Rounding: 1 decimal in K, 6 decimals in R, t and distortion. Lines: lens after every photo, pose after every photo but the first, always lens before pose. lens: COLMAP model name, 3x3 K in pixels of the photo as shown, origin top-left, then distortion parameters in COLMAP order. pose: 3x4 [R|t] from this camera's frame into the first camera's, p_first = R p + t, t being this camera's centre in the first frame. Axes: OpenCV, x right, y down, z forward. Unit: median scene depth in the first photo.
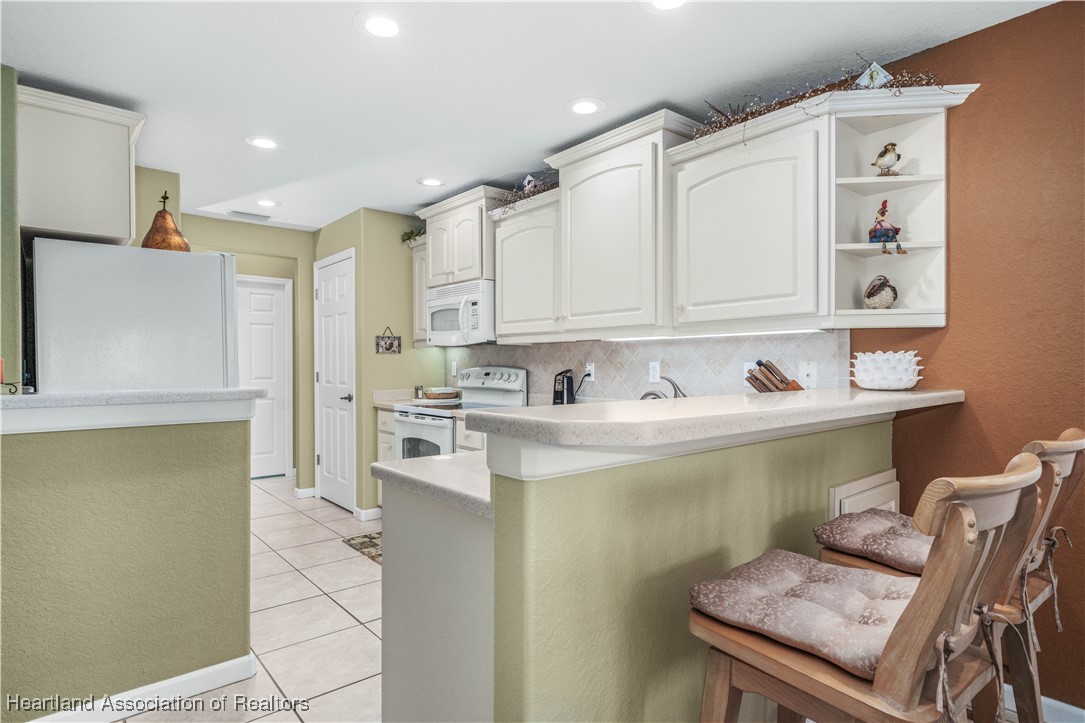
lens RADIAL K [[585.3, 0, 542.5], [0, 585.3, 361.5], [0, 0, 1]] dist [0.055401, -0.000100]
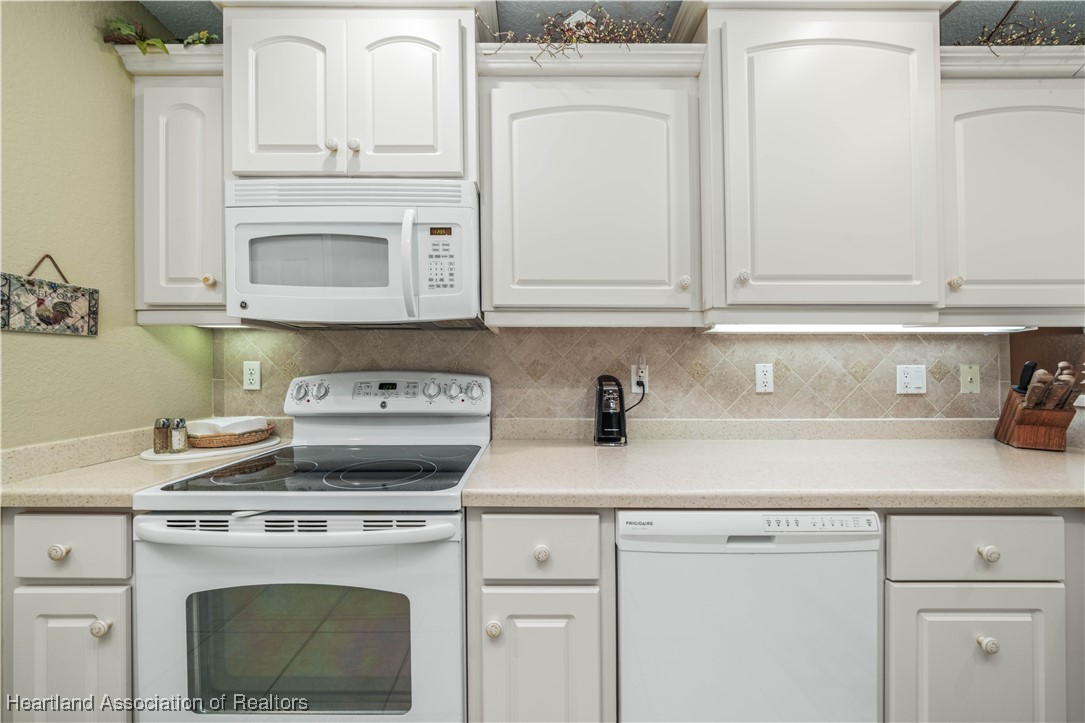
lens RADIAL K [[379.9, 0, 541.5], [0, 379.9, 366.5], [0, 0, 1]] dist [-0.001804, -0.000106]
pose [[0.646667, 0.004742, 0.762758, -0.327248], [-0.004258, 0.999988, -0.002608, 0.006071], [-0.762761, -0.001561, 0.646679, 0.858973]]
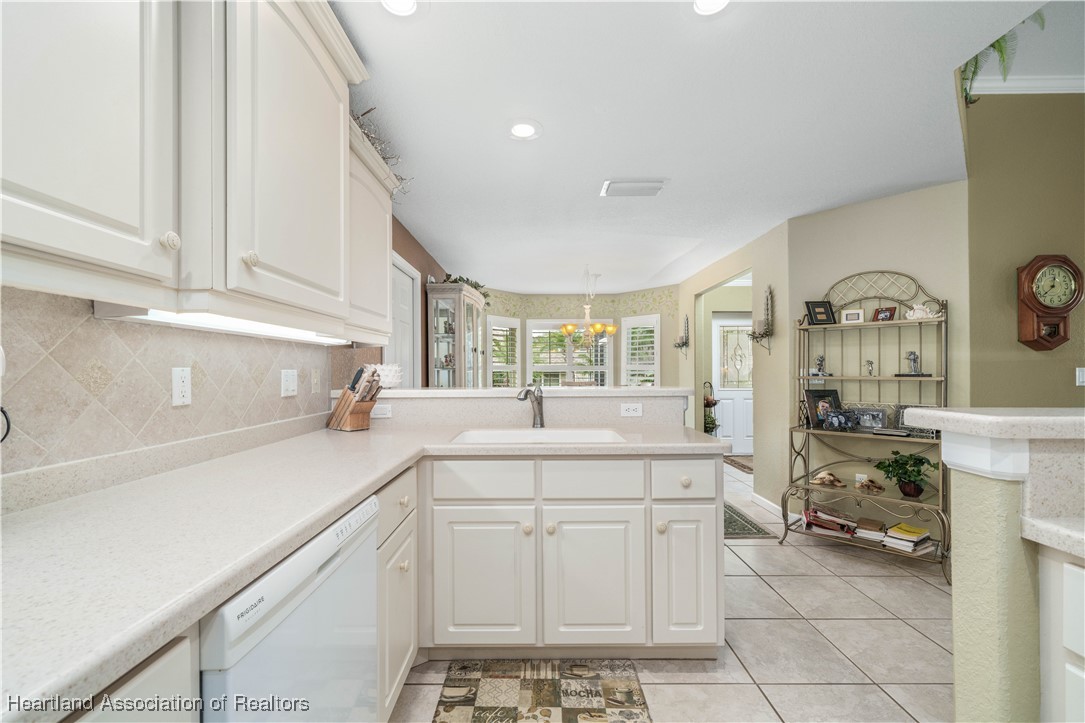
lens RADIAL K [[454.2, 0, 532.1], [0, 454.2, 368.6], [0, 0, 1]] dist [-0.001134, -0.000011]
pose [[-0.749188, 0.009739, 0.662286, -0.317119], [0.004920, 0.999946, -0.009139, 0.006943], [-0.662339, -0.003588, -0.749196, 1.042673]]
